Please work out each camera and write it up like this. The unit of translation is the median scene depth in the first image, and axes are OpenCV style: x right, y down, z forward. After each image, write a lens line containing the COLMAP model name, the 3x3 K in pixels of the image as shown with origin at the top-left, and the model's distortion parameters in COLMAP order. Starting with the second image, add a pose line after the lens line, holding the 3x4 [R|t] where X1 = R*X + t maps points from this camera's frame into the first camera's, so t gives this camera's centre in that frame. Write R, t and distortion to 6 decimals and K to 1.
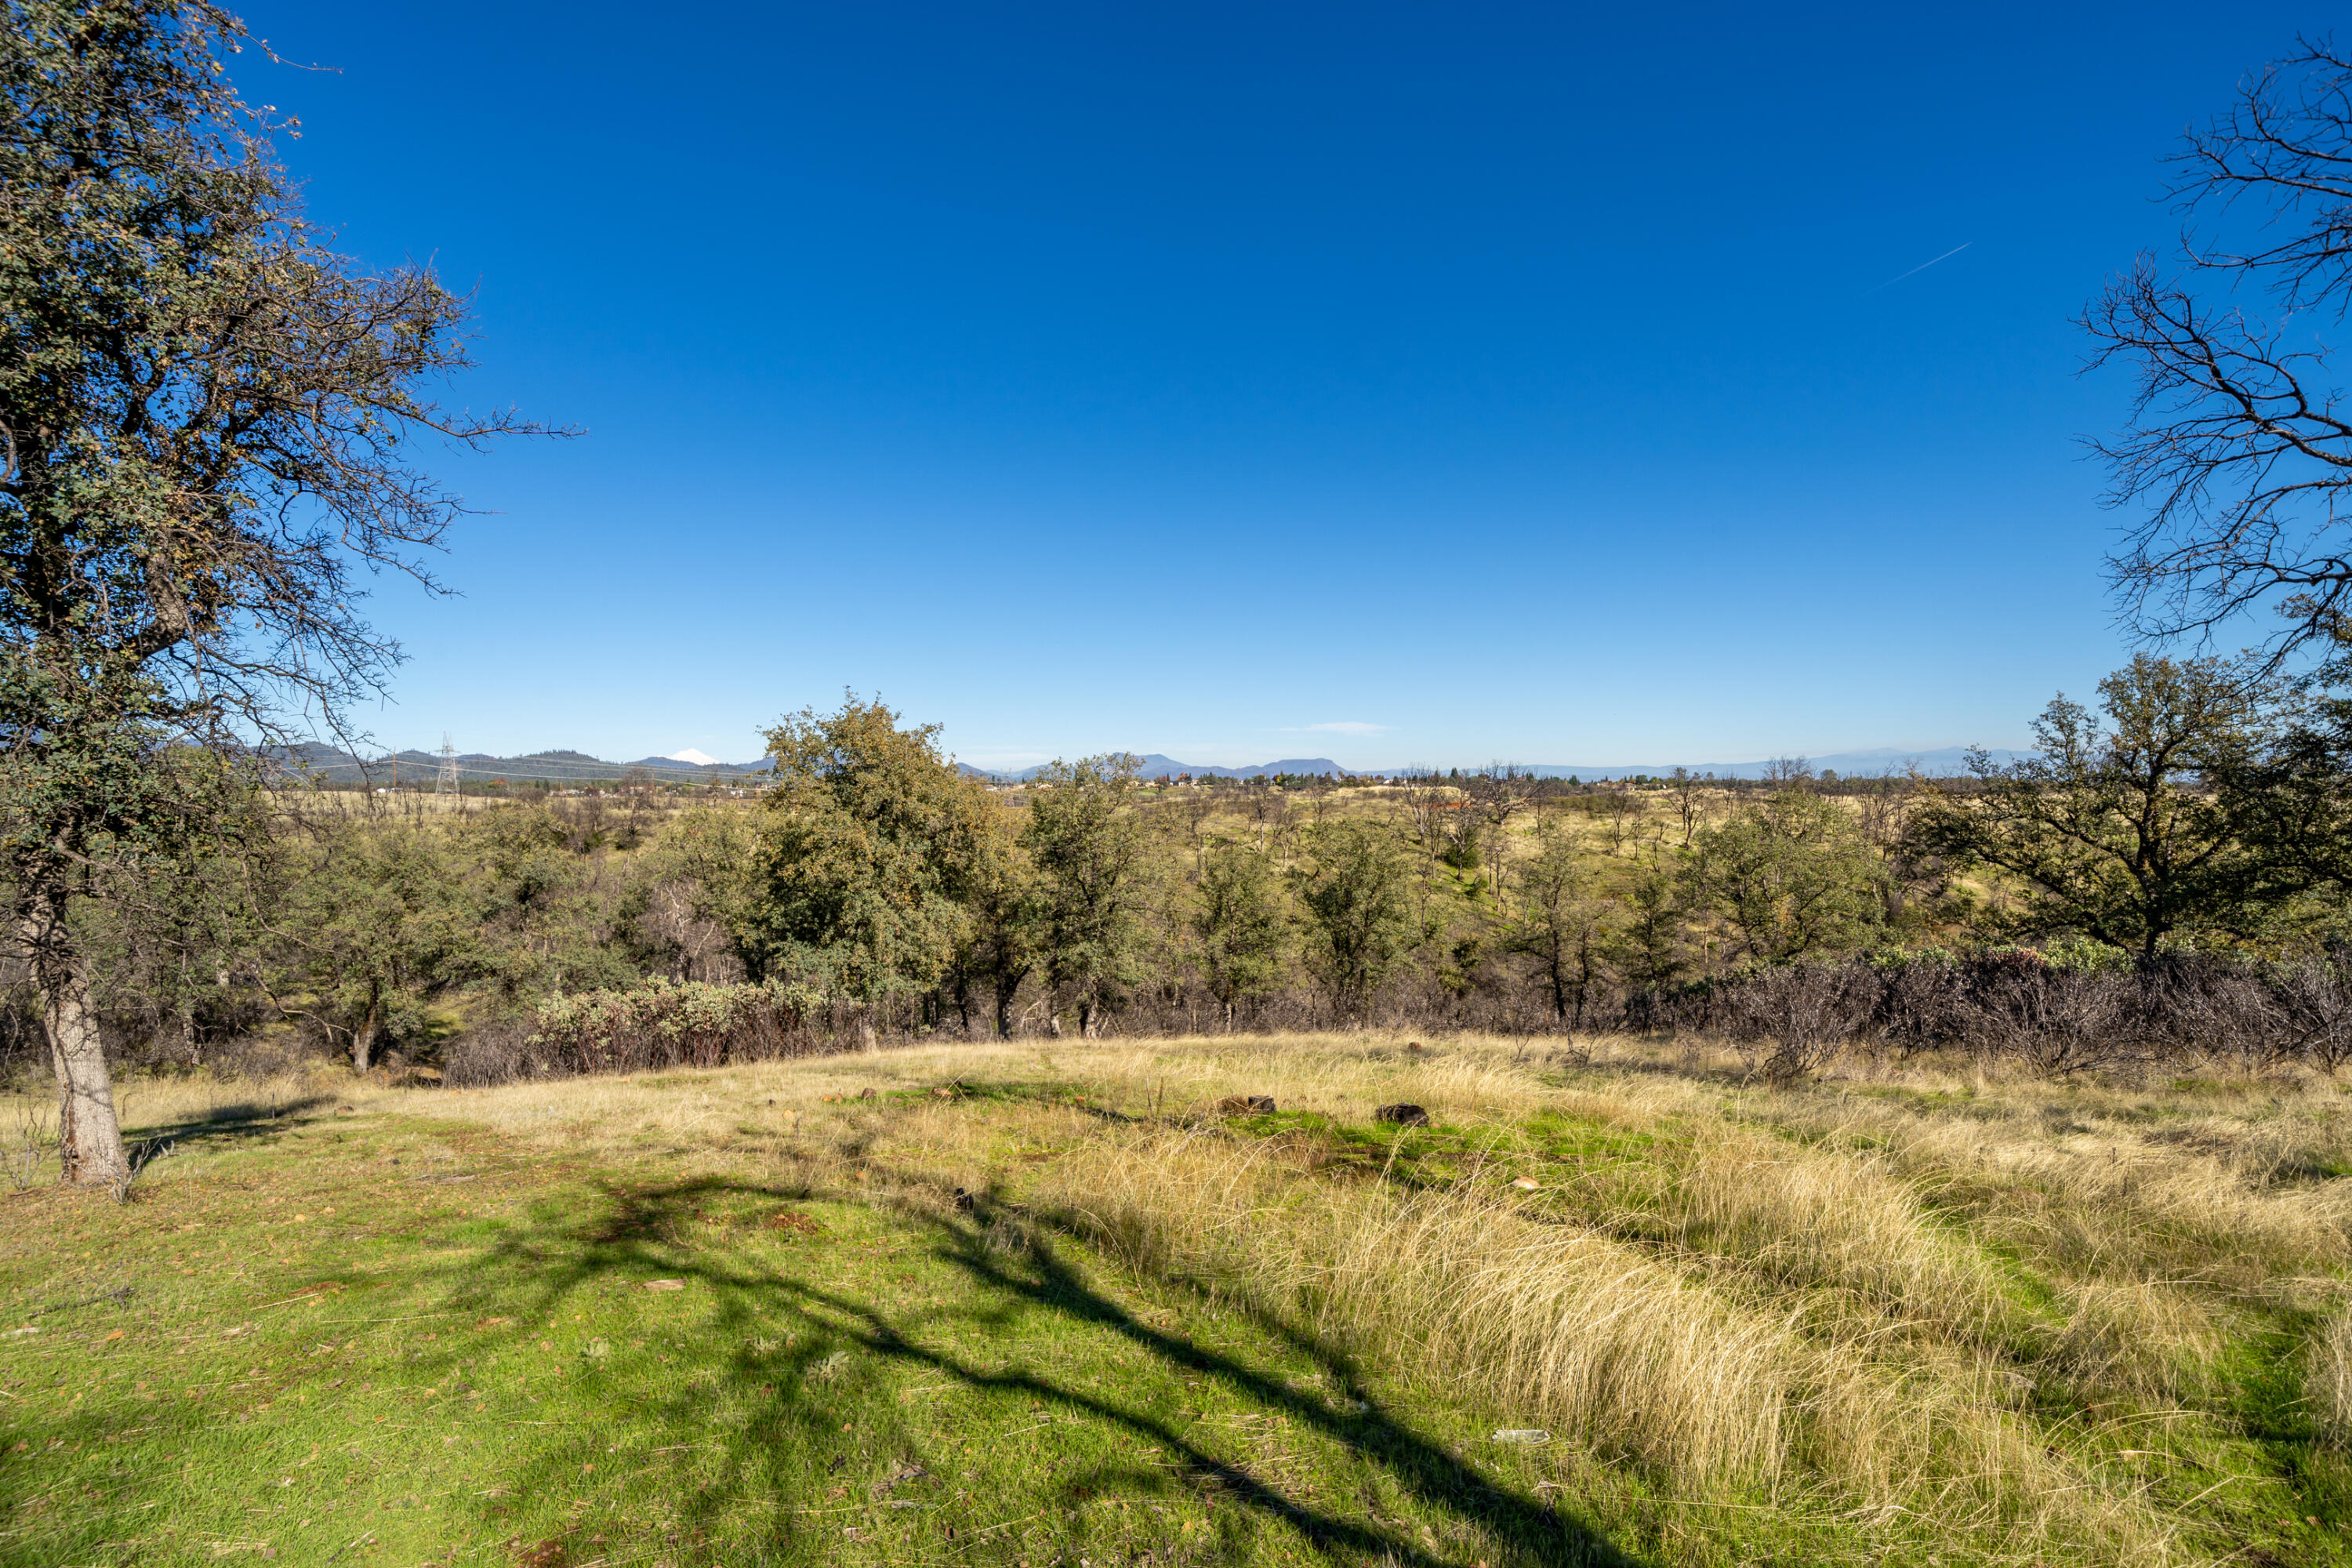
lens RADIAL K [[1045.1, 0, 1177.2], [0, 1045.1, 796.2], [0, 0, 1]] dist [-0.004363, 0.000180]
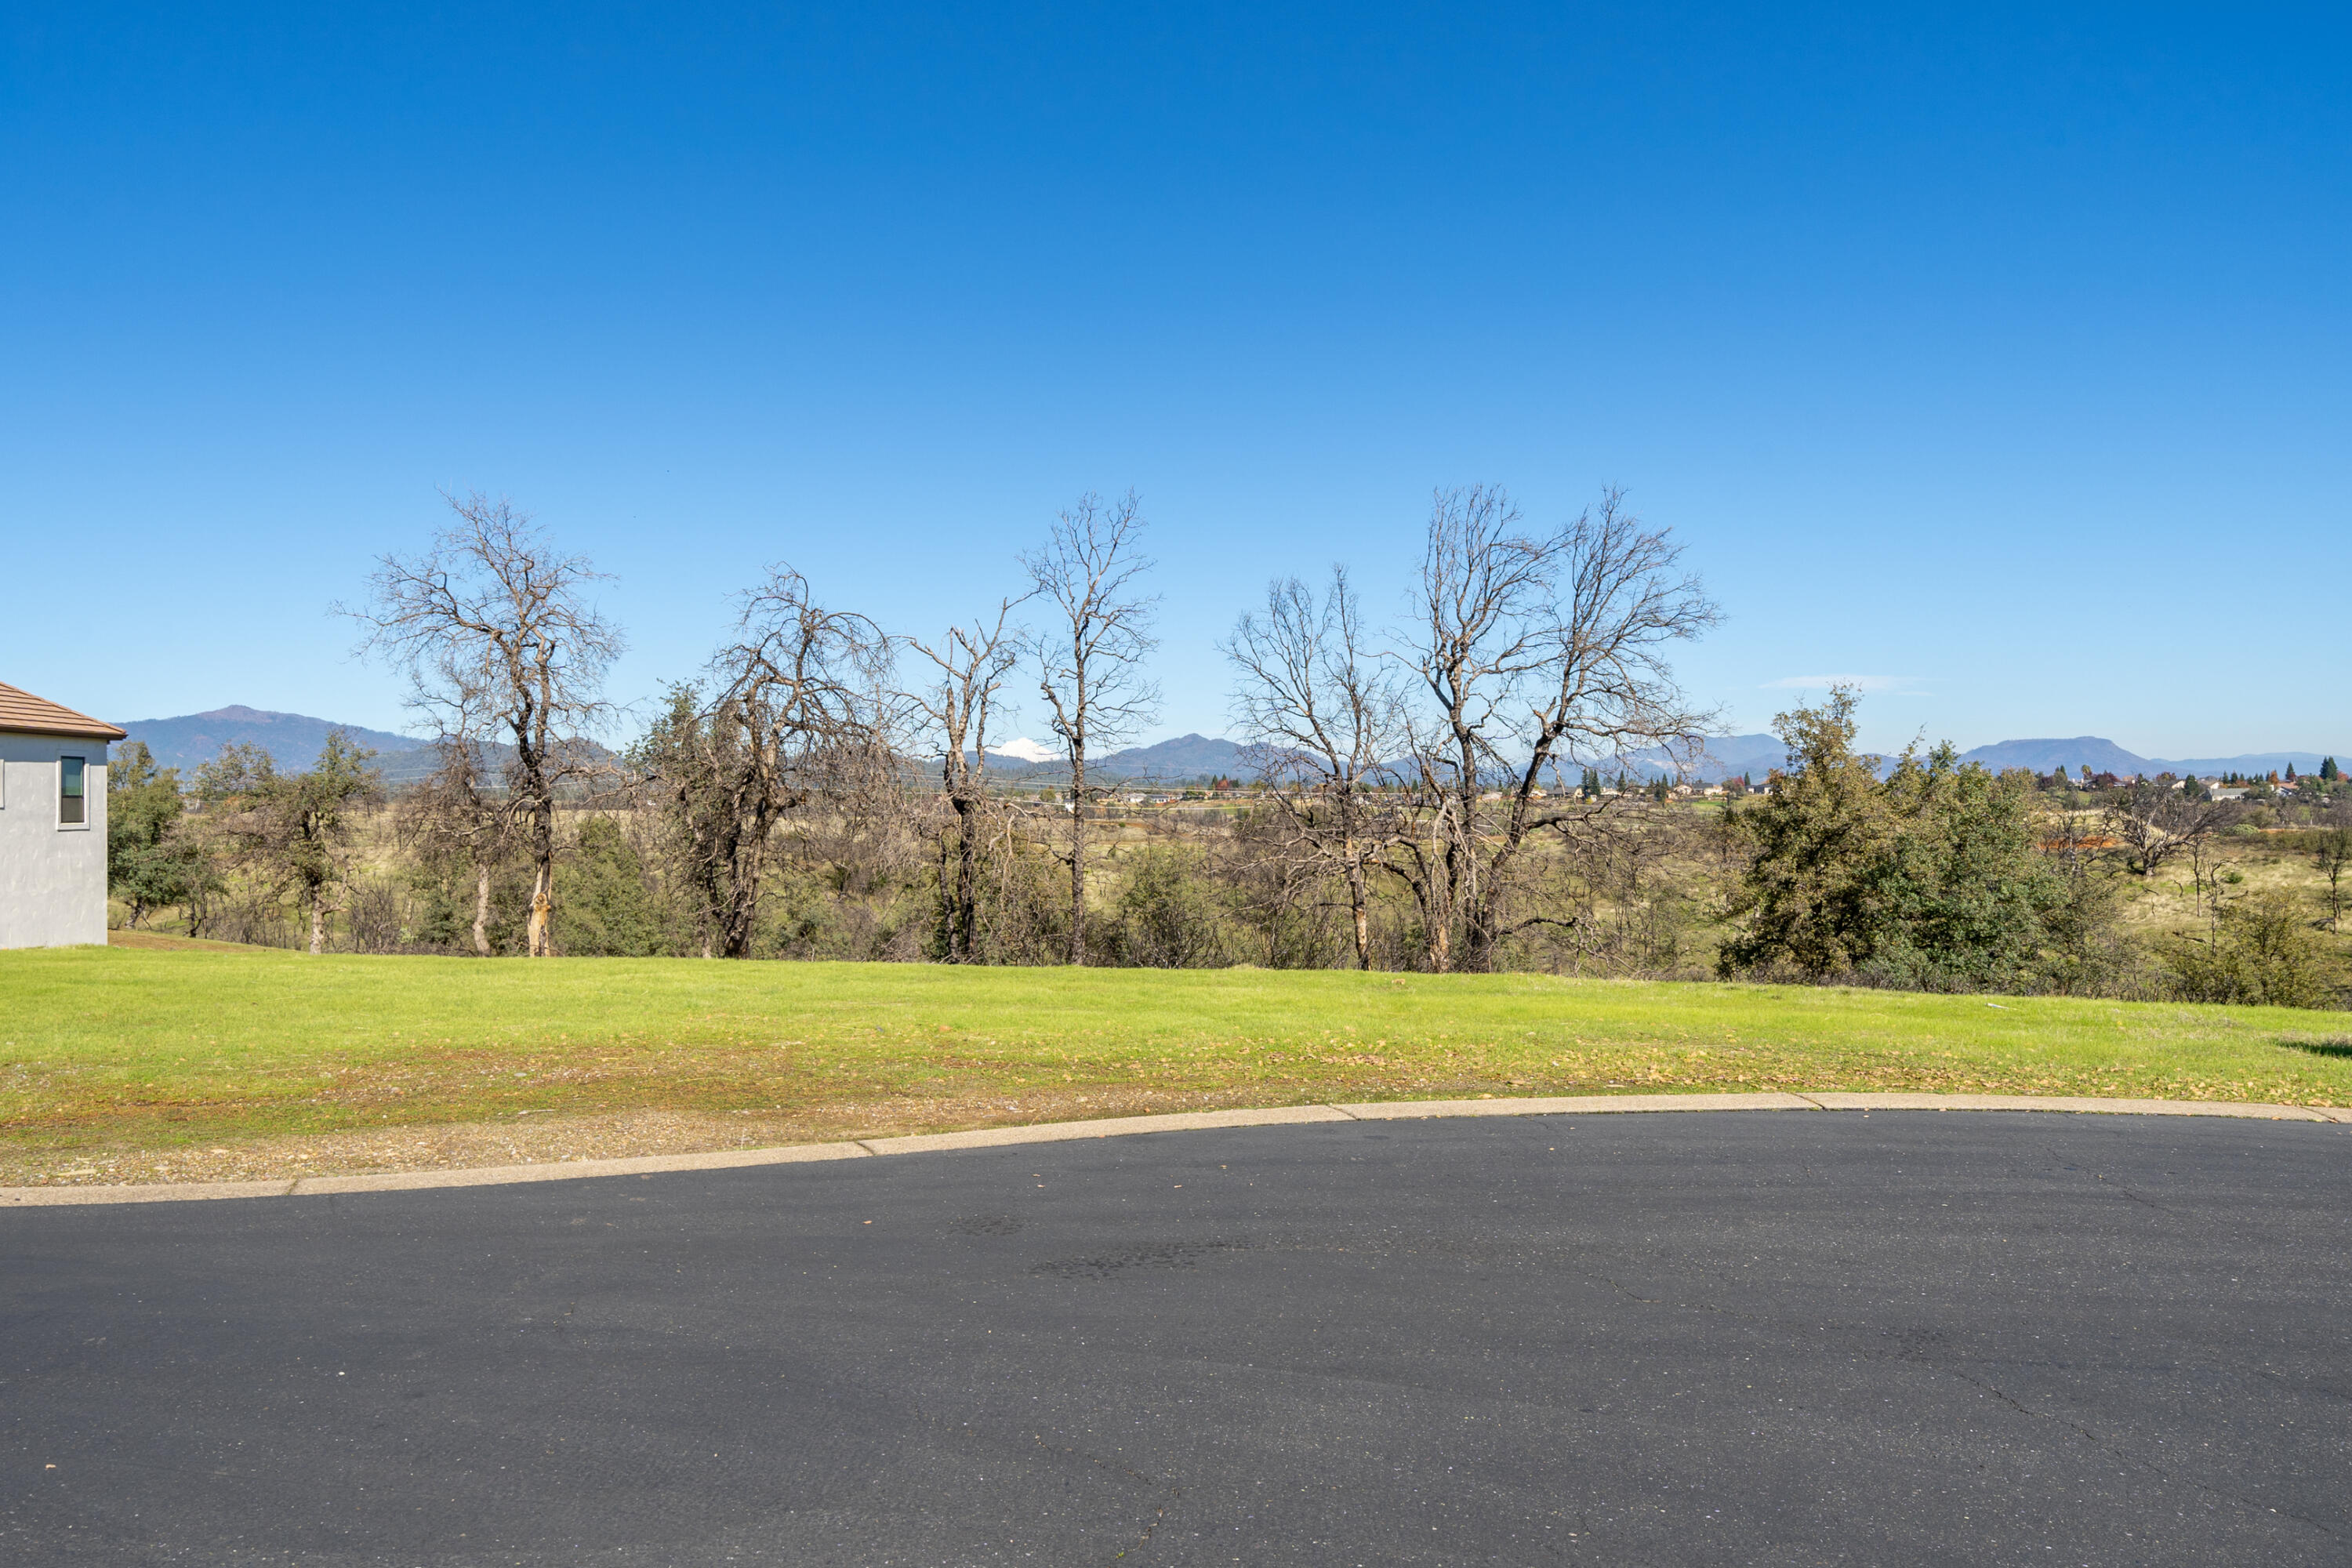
lens RADIAL K [[1640.1, 0, 1091.3], [0, 1640.1, 780.3], [0, 0, 1]] dist [0.005310, 0.001413]
pose [[0.925312, -0.006707, -0.379147, 0.110631], [-0.000241, 0.999833, -0.018273, -0.013497], [0.379206, 0.017000, 0.925156, -0.174499]]
